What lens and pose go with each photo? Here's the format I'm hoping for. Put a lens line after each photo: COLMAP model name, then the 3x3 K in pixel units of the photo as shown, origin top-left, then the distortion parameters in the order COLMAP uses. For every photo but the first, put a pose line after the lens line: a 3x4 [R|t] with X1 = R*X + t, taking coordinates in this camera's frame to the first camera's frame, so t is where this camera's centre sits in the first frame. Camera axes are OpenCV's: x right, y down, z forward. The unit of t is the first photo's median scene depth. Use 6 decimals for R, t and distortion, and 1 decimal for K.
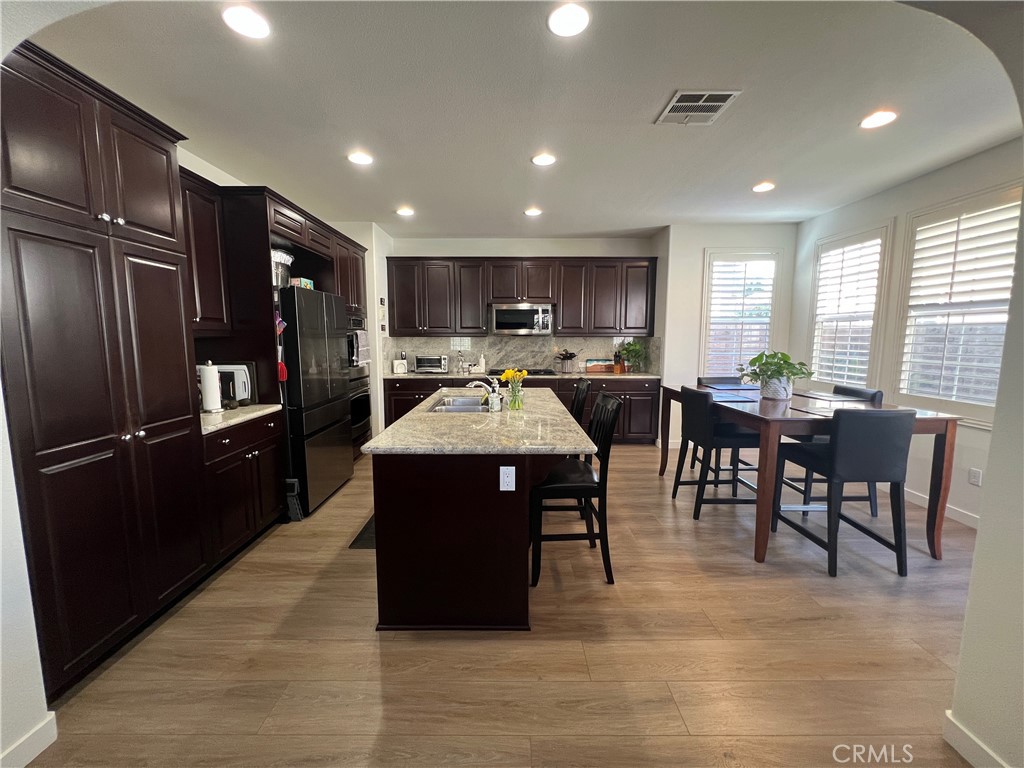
lens RADIAL K [[408.6, 0, 509.9], [0, 408.6, 383.3], [0, 0, 1]] dist [-0.002504, -0.000122]
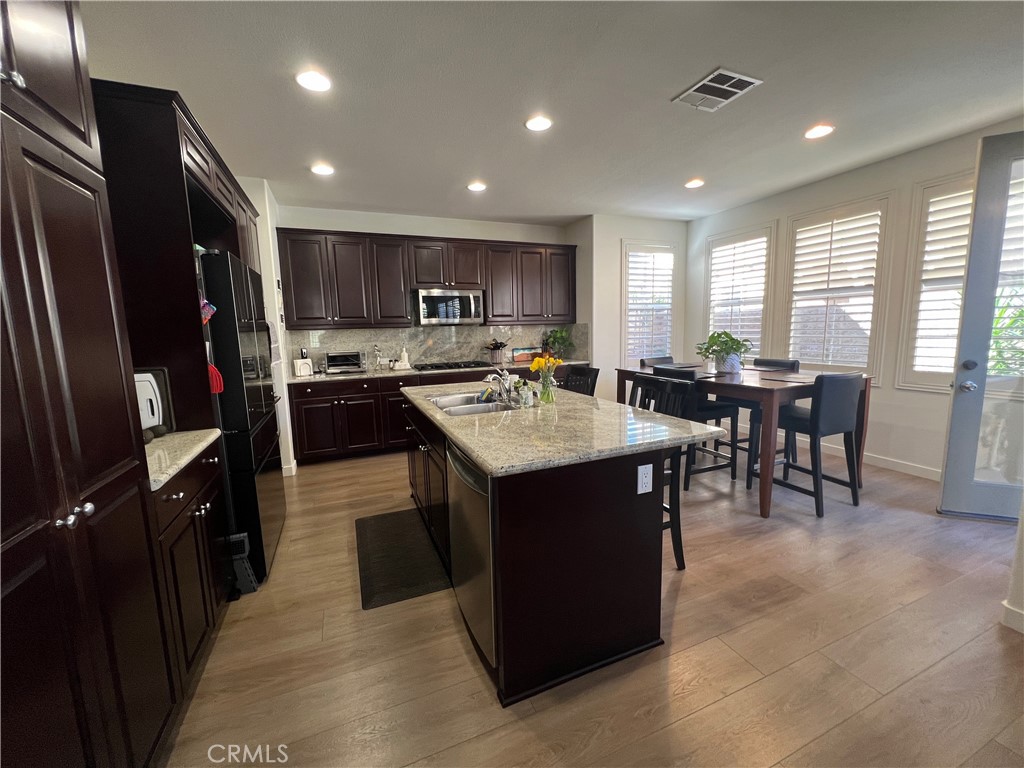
lens RADIAL K [[408.6, 0, 511.4], [0, 408.6, 383.2], [0, 0, 1]] dist [-0.002504, -0.000122]
pose [[0.923113, -0.075468, 0.377051, -0.284710], [0.070016, 0.997148, 0.028167, -0.005611], [-0.378101, 0.000398, 0.925764, 0.153406]]
